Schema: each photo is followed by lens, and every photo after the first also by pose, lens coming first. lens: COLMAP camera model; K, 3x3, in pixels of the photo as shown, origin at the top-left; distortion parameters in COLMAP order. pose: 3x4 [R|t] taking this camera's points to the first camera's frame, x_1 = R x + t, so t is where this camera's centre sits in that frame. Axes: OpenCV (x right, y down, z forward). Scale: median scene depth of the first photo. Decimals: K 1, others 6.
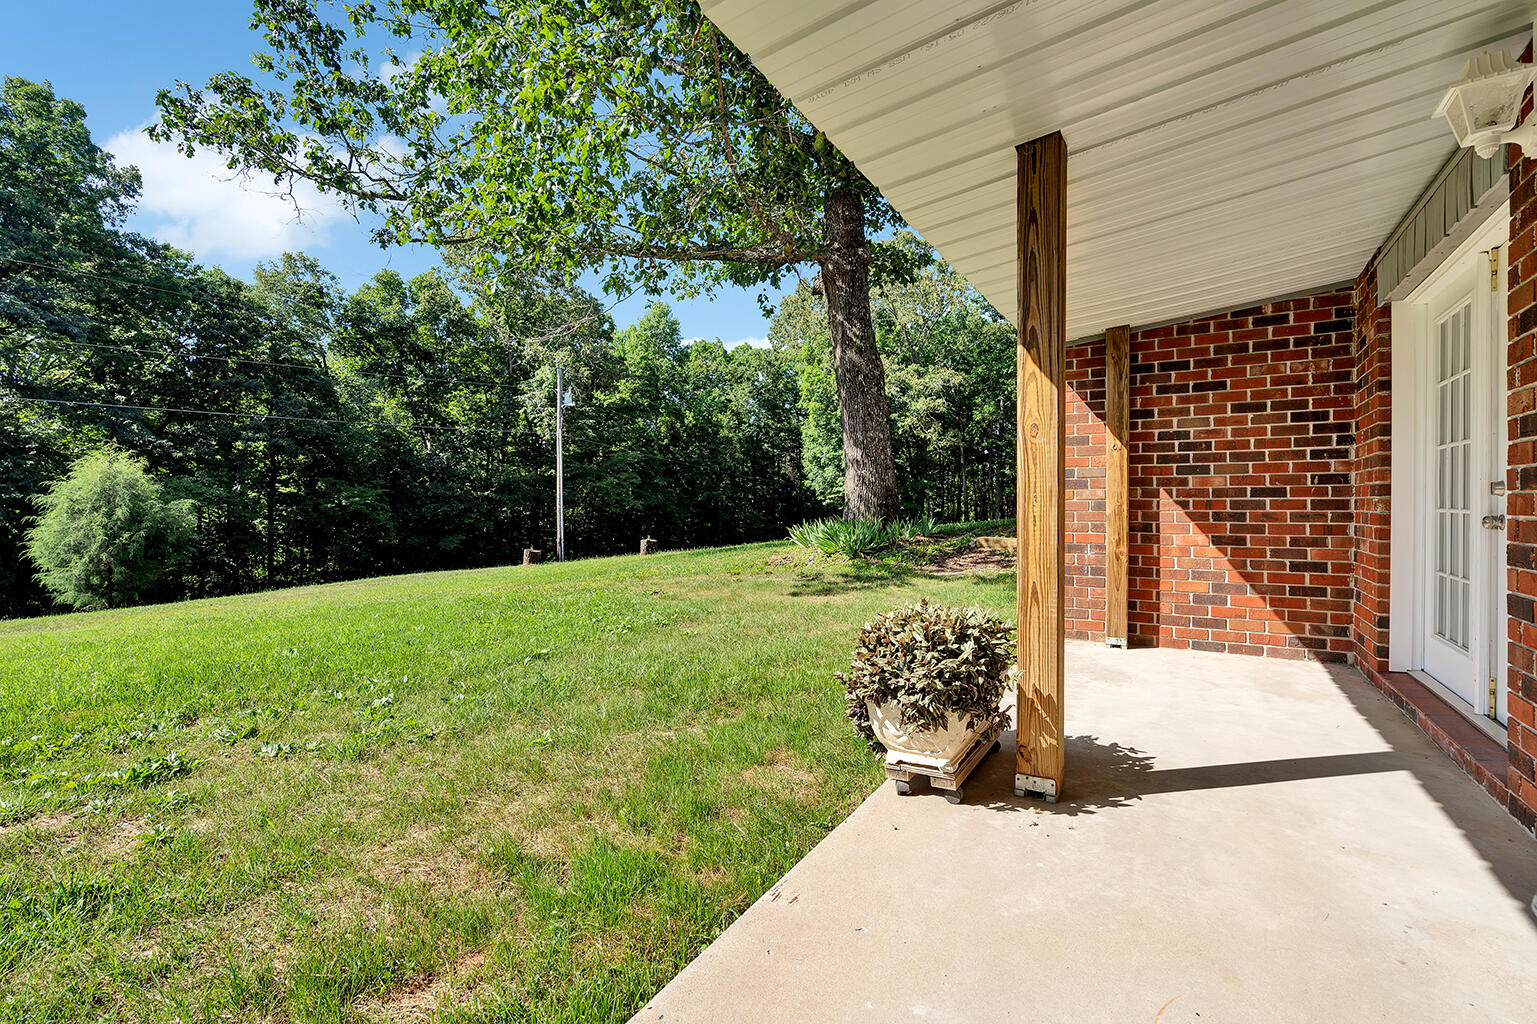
lens RADIAL K [[699.4, 0, 768.5], [0, 699.4, 512.0], [0, 0, 1]] dist [-0.004266, 0.006654]
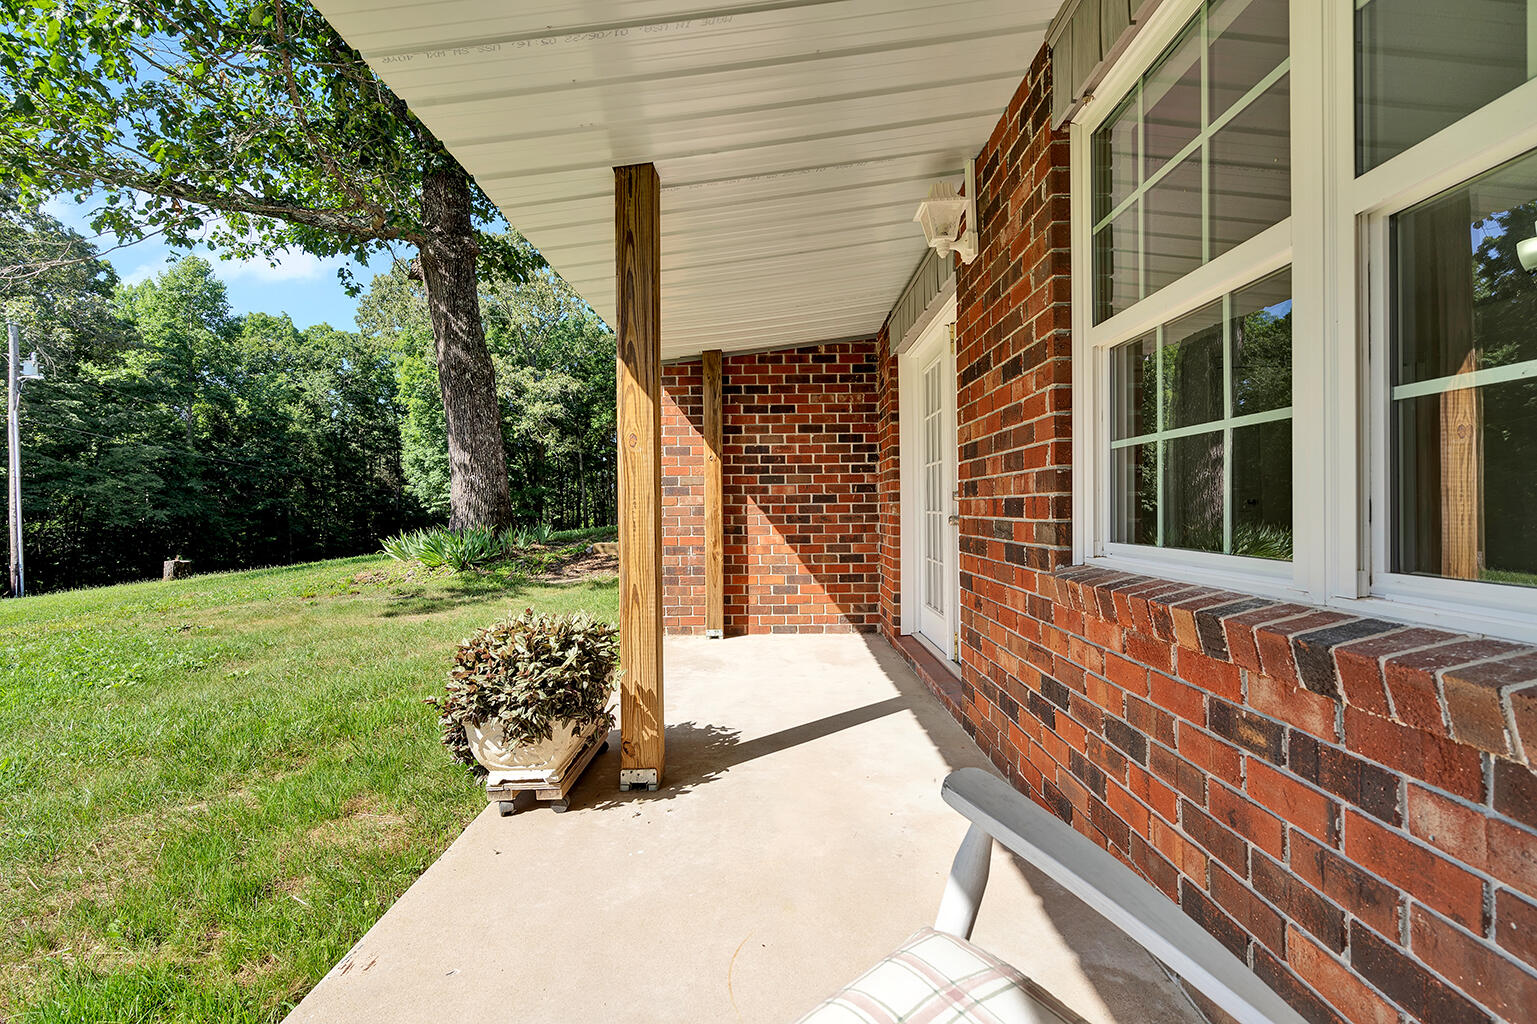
lens RADIAL K [[699.7, 0, 768.5], [0, 699.7, 512.0], [0, 0, 1]] dist [0.002490, 0.001501]
pose [[0.863574, -0.010385, 0.504115, 0.006268], [0.015198, 0.999870, -0.005437, 0.000045], [-0.503993, 0.012357, 0.863620, -0.003502]]
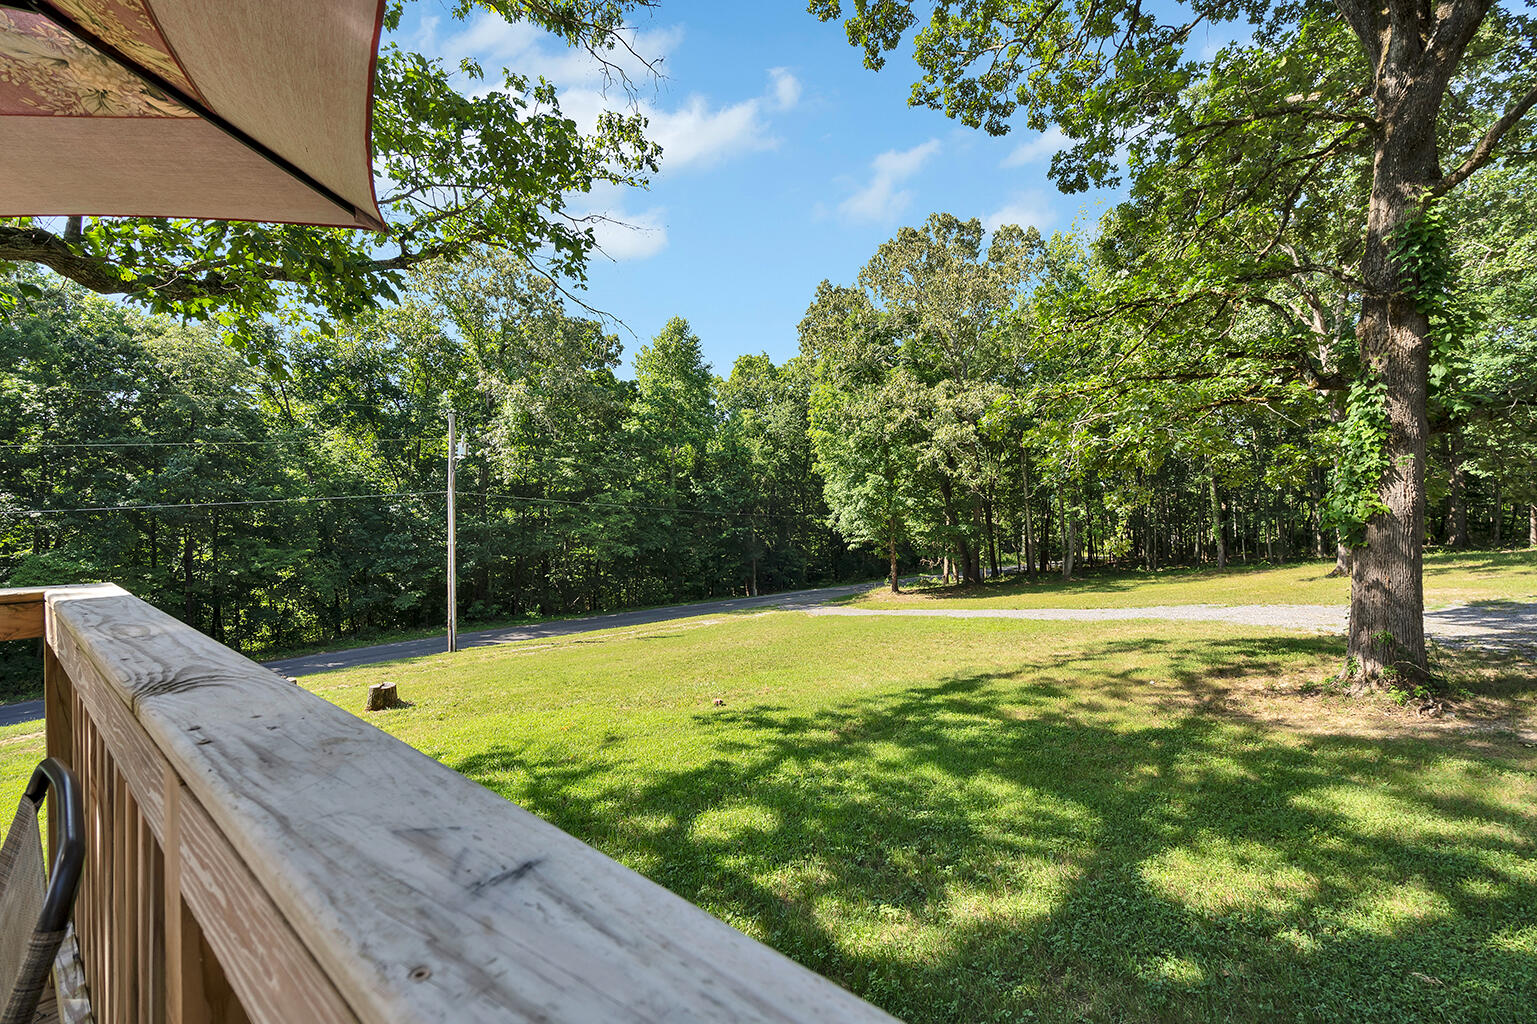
lens RADIAL K [[699.7, 0, 768.5], [0, 699.7, 512.0], [0, 0, 1]] dist [0.002490, 0.001501]
pose [[0.980757, -0.004802, -0.195176, 0.482023], [0.003975, 0.999981, -0.004625, -0.169902], [0.195194, 0.003760, 0.980757, 0.534169]]
